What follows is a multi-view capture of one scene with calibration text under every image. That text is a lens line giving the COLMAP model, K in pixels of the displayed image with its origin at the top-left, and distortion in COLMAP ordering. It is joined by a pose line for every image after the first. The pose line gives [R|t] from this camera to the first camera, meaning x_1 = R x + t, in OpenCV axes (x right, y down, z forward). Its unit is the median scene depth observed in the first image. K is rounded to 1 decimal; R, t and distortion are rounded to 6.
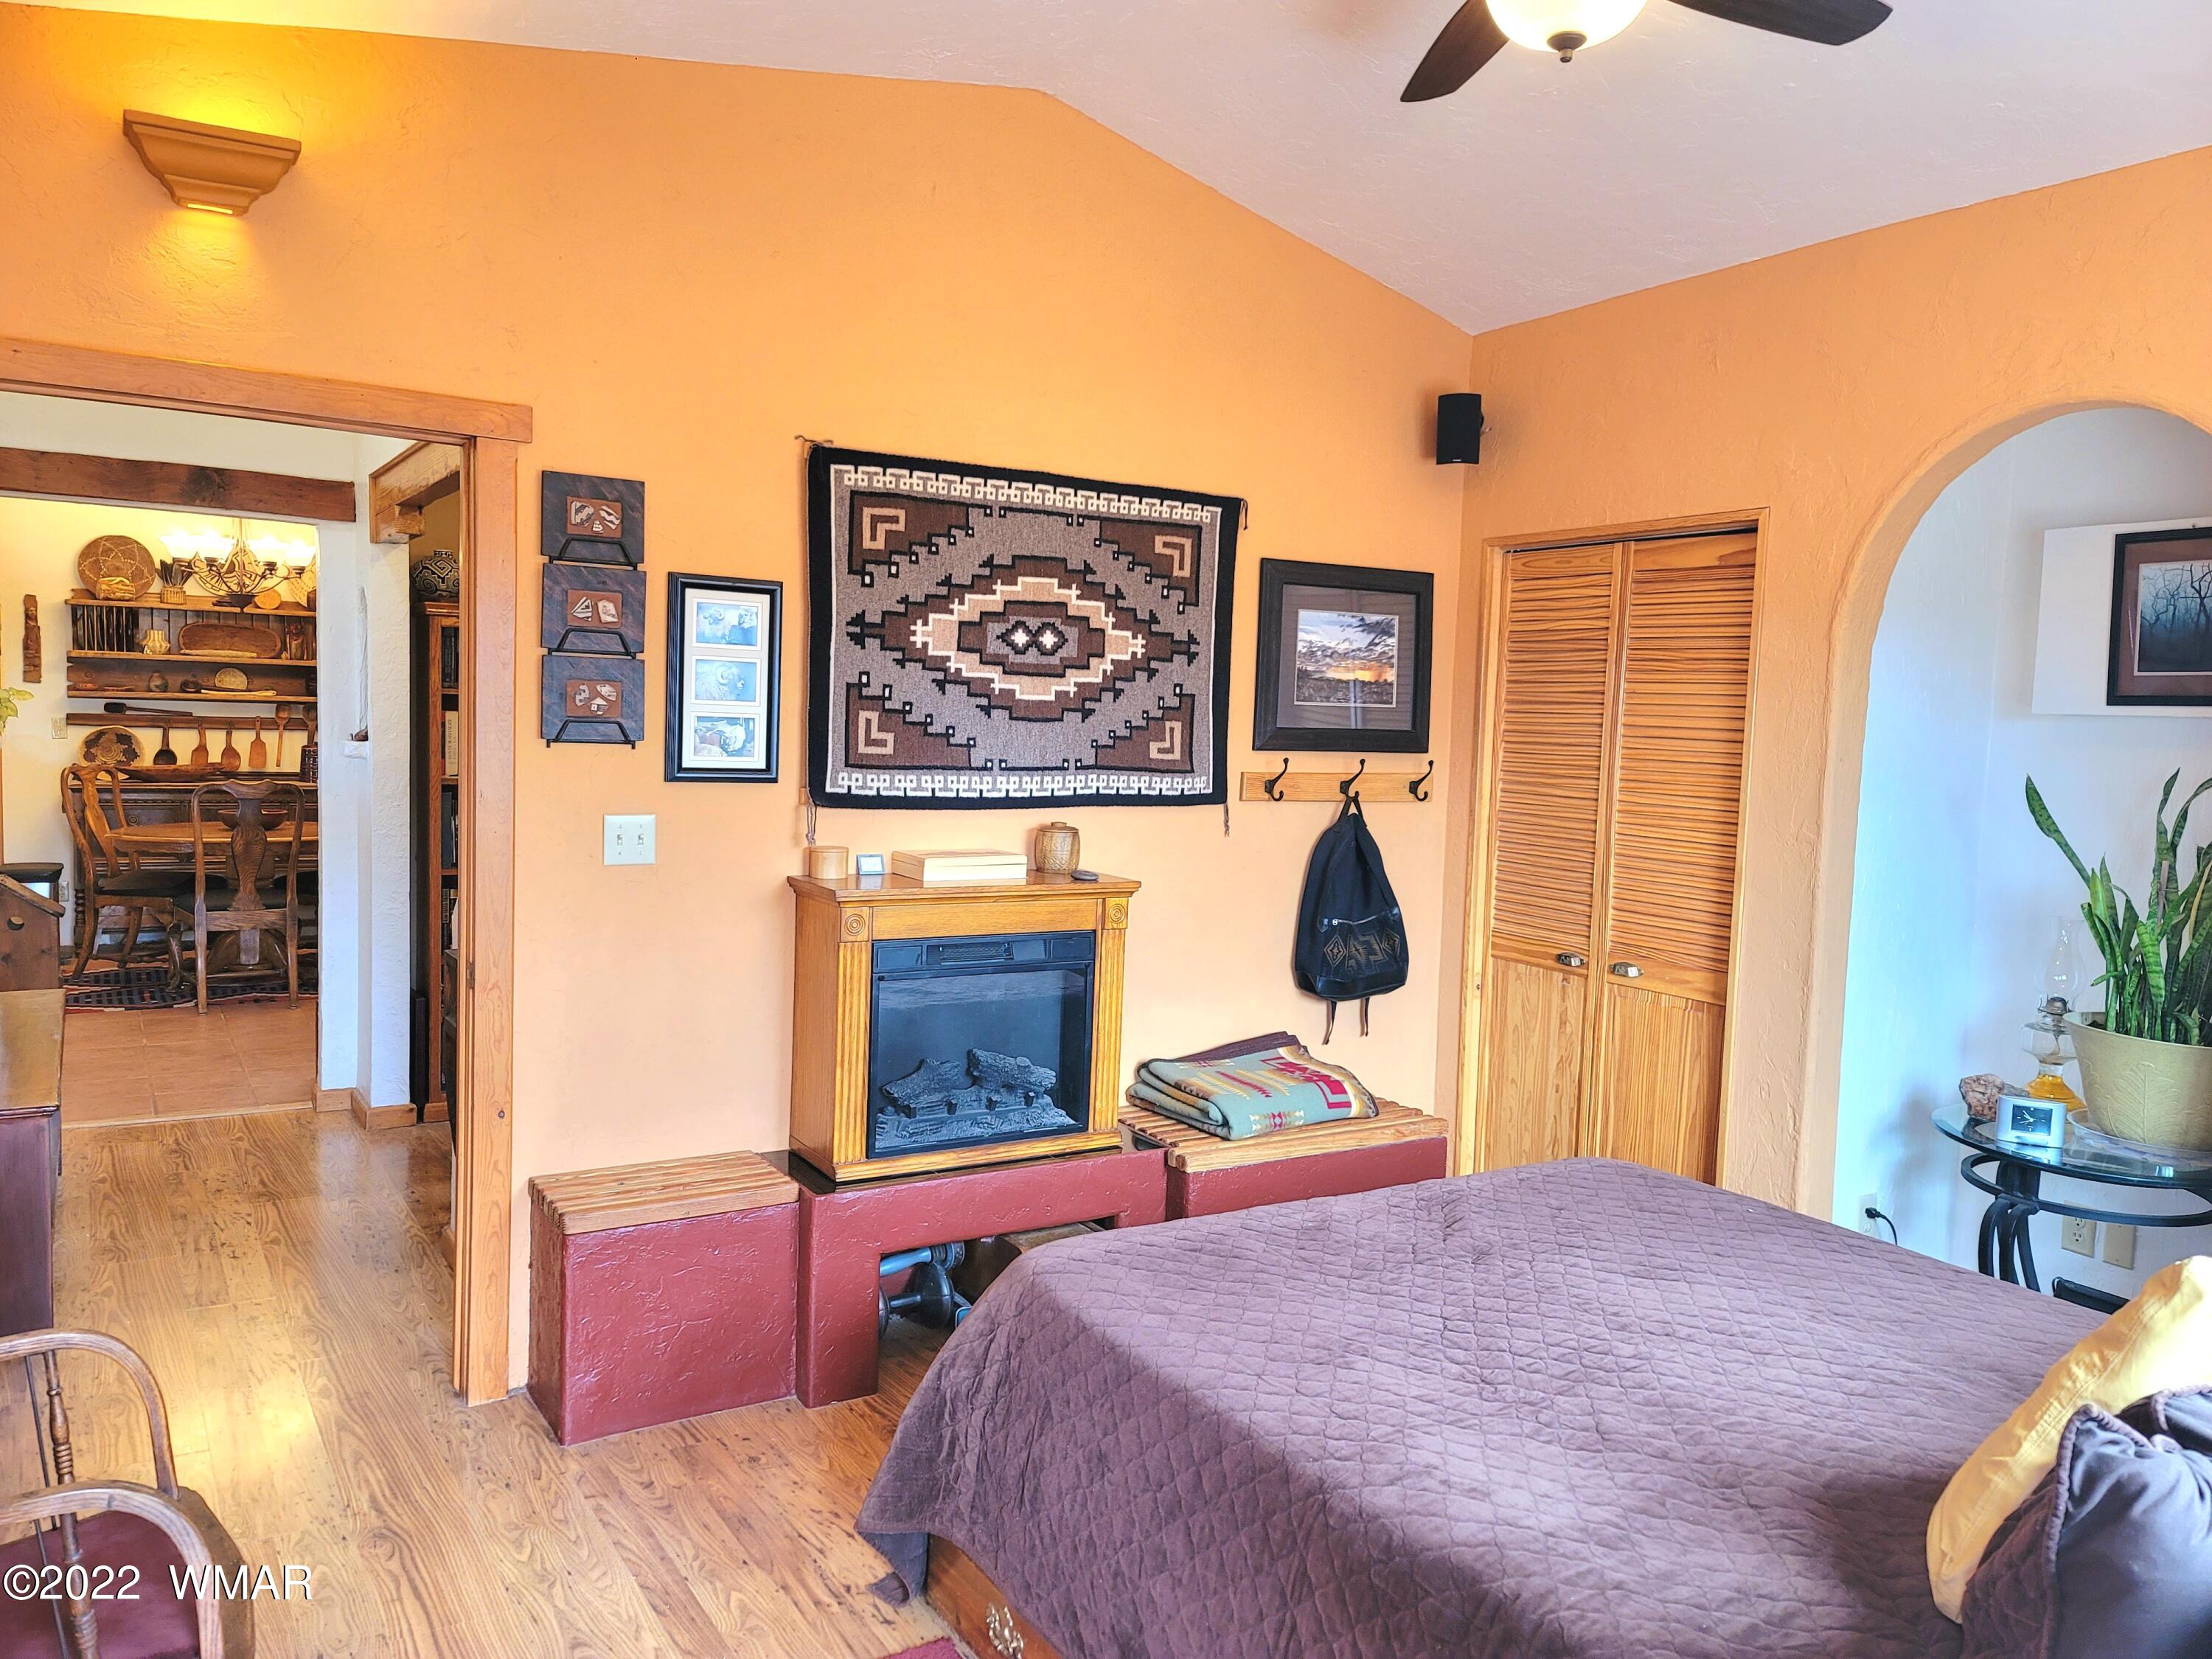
lens RADIAL K [[1613.4, 0, 1073.2], [0, 1613.4, 820.0], [0, 0, 1]] dist [0.030775, -0.003704]
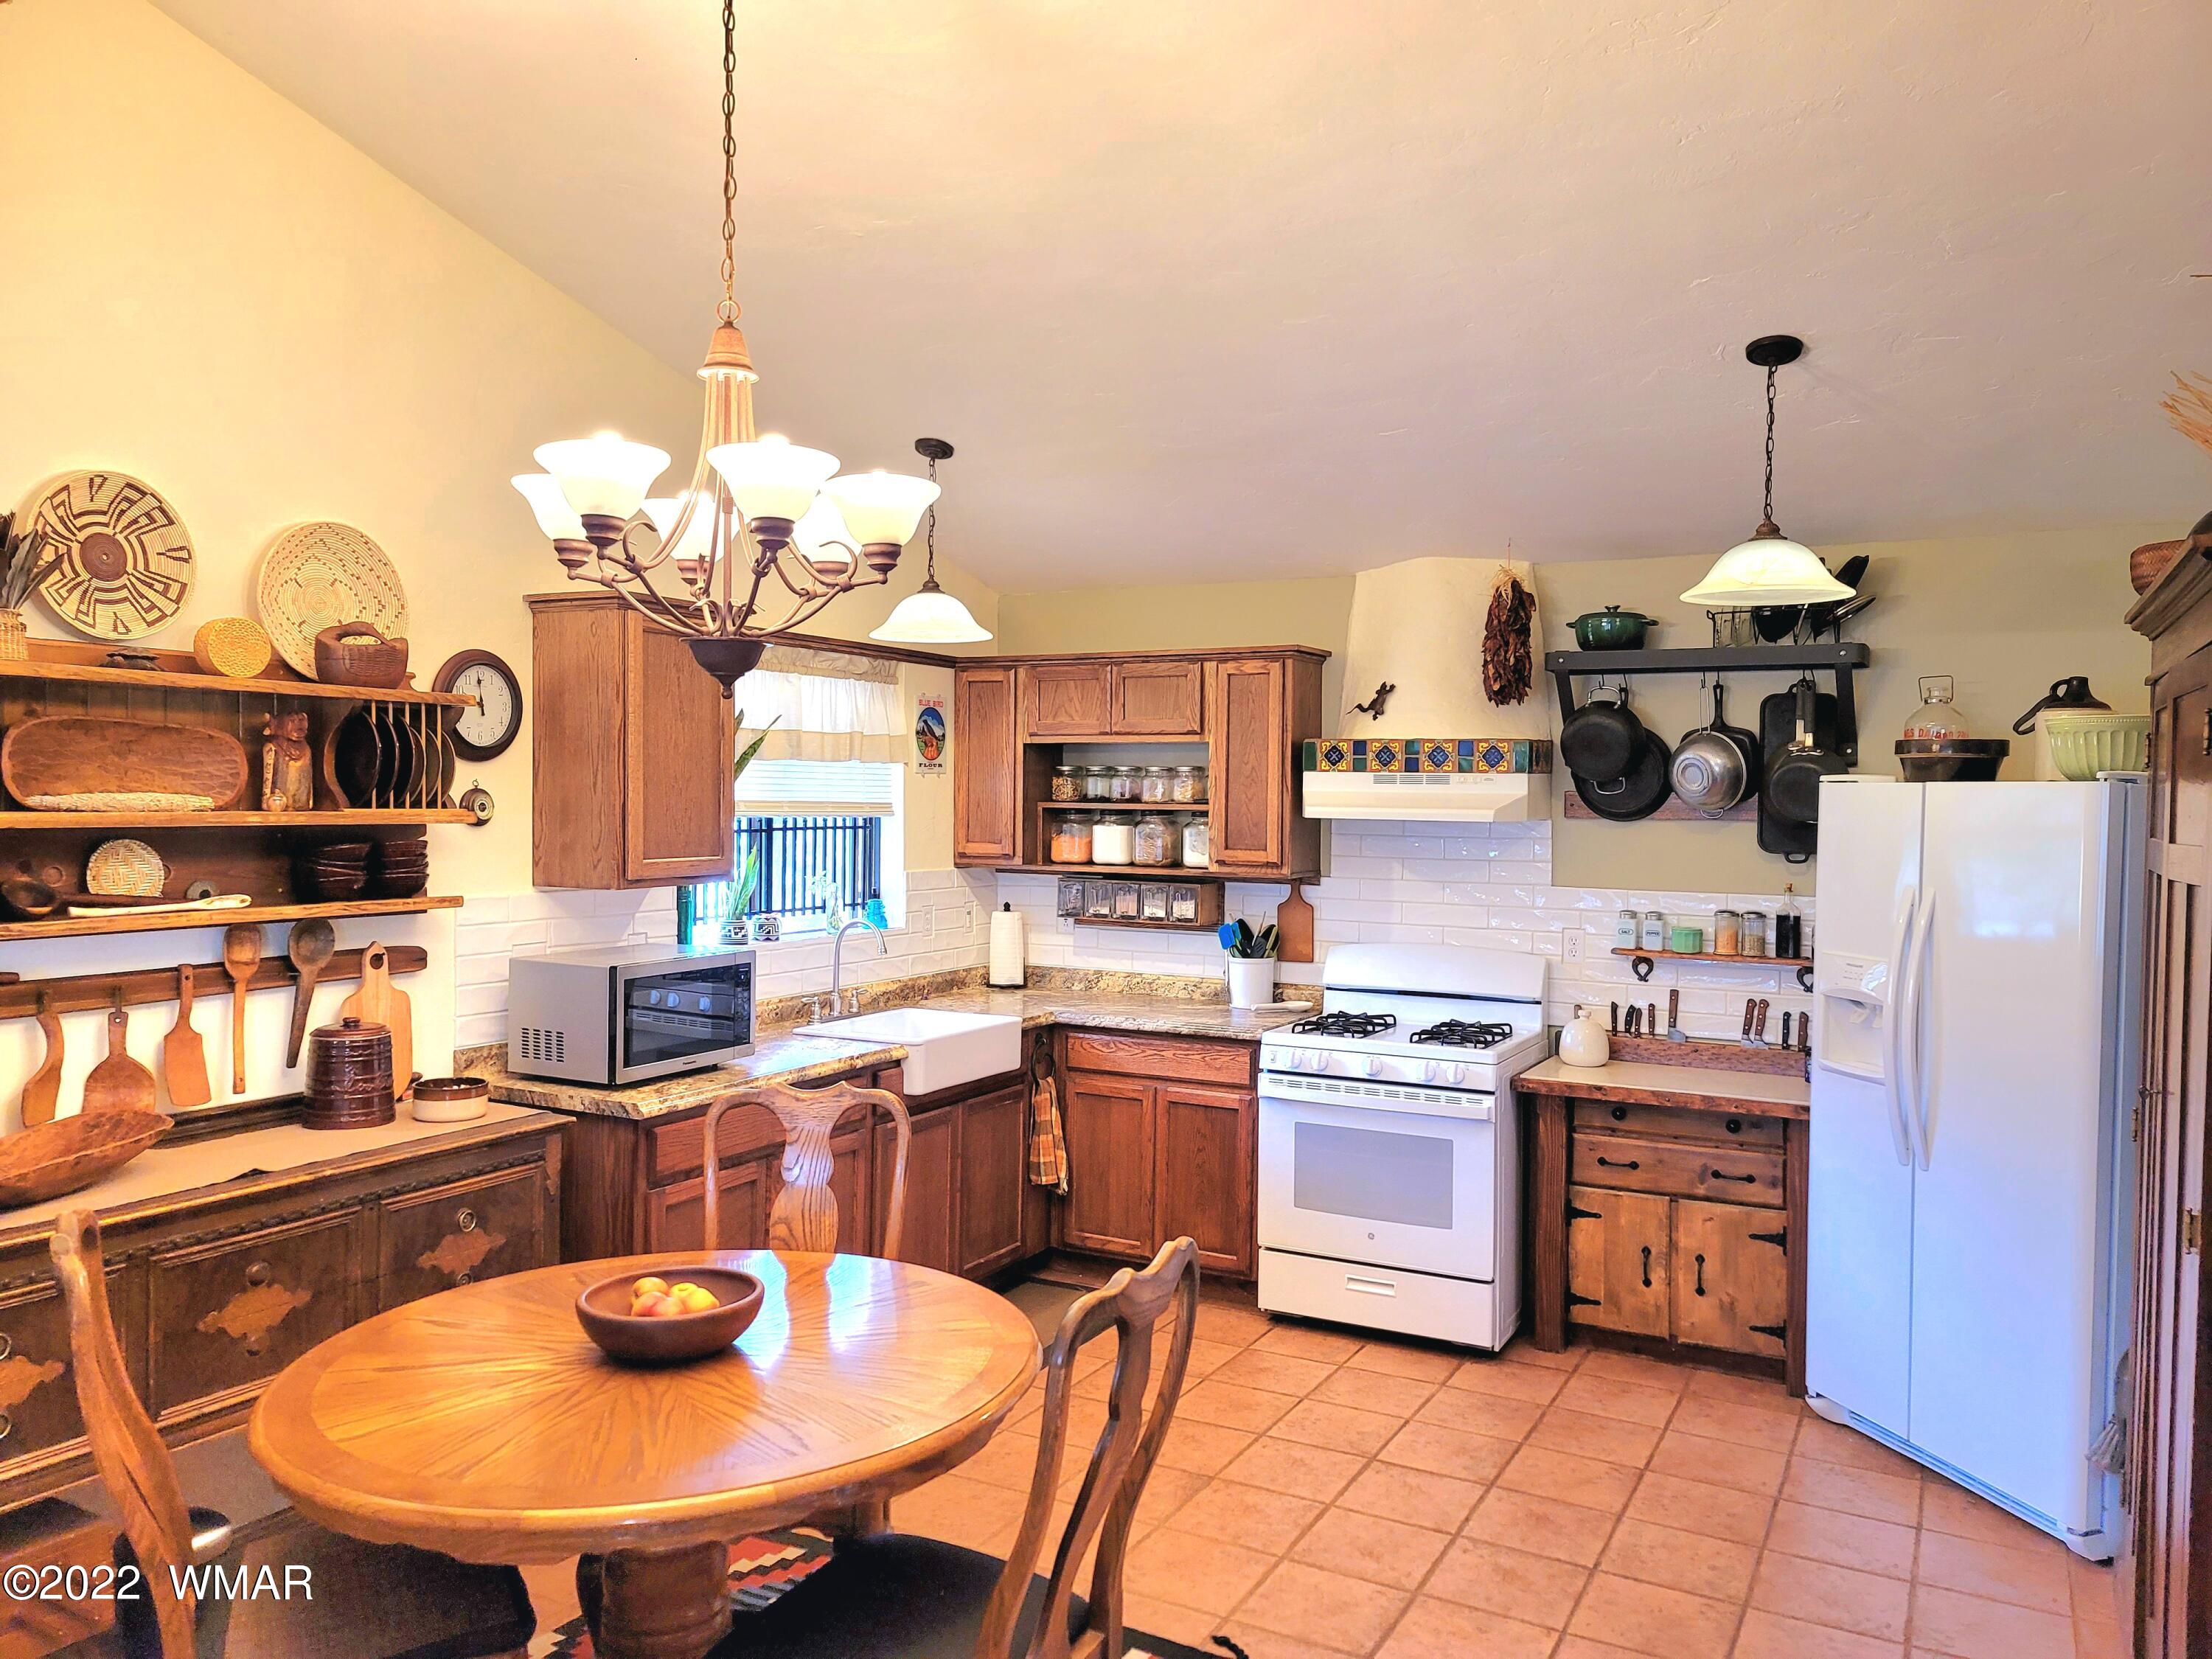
lens RADIAL K [[1613.4, 0, 1073.2], [0, 1613.4, 820.0], [0, 0, 1]] dist [0.030775, -0.003704]
pose [[0.865190, -0.034468, 0.500257, -0.515447], [0.055871, 0.998049, -0.027862, -0.075410], [-0.498321, 0.052056, 0.865428, 0.576109]]
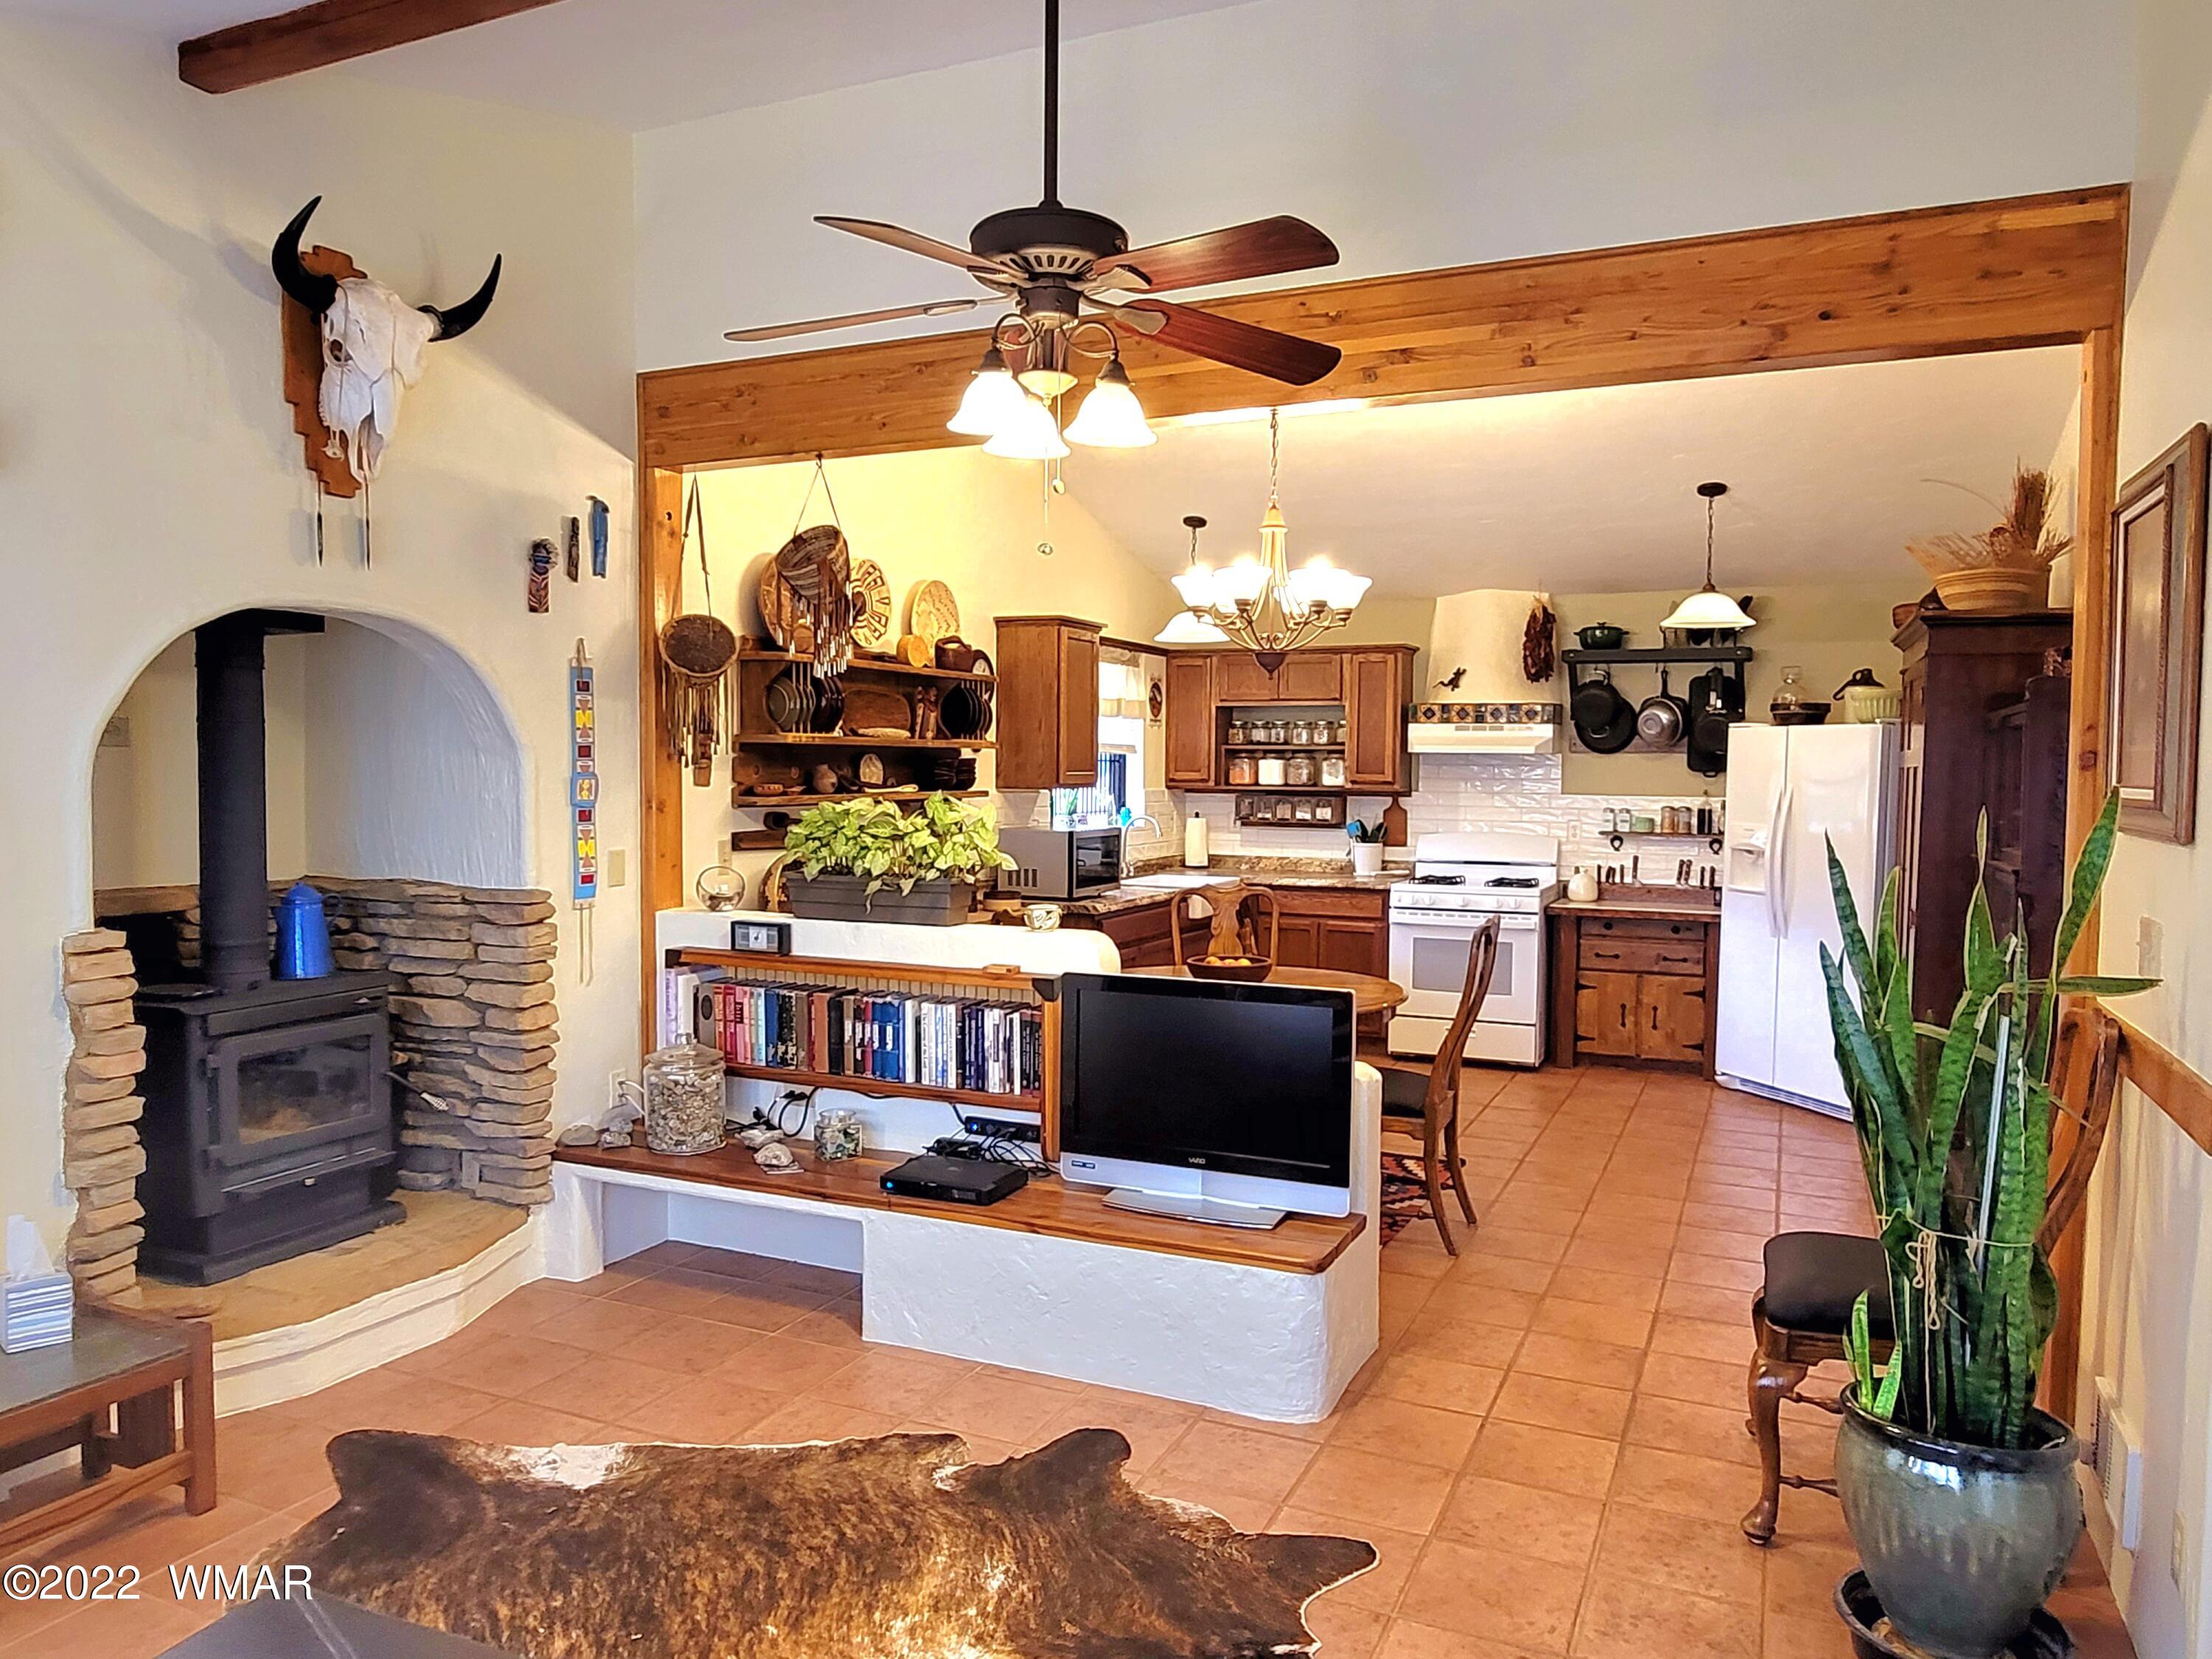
lens RADIAL K [[1493.7, 0, 1106.0], [0, 1493.7, 829.5], [0, 0, 1]] dist [-0.001089, -0.002220]
pose [[0.825348, -0.053906, 0.562045, -0.791144], [0.060845, 0.998127, 0.006383, -0.059220], [-0.561336, 0.028930, 0.827082, 0.422023]]
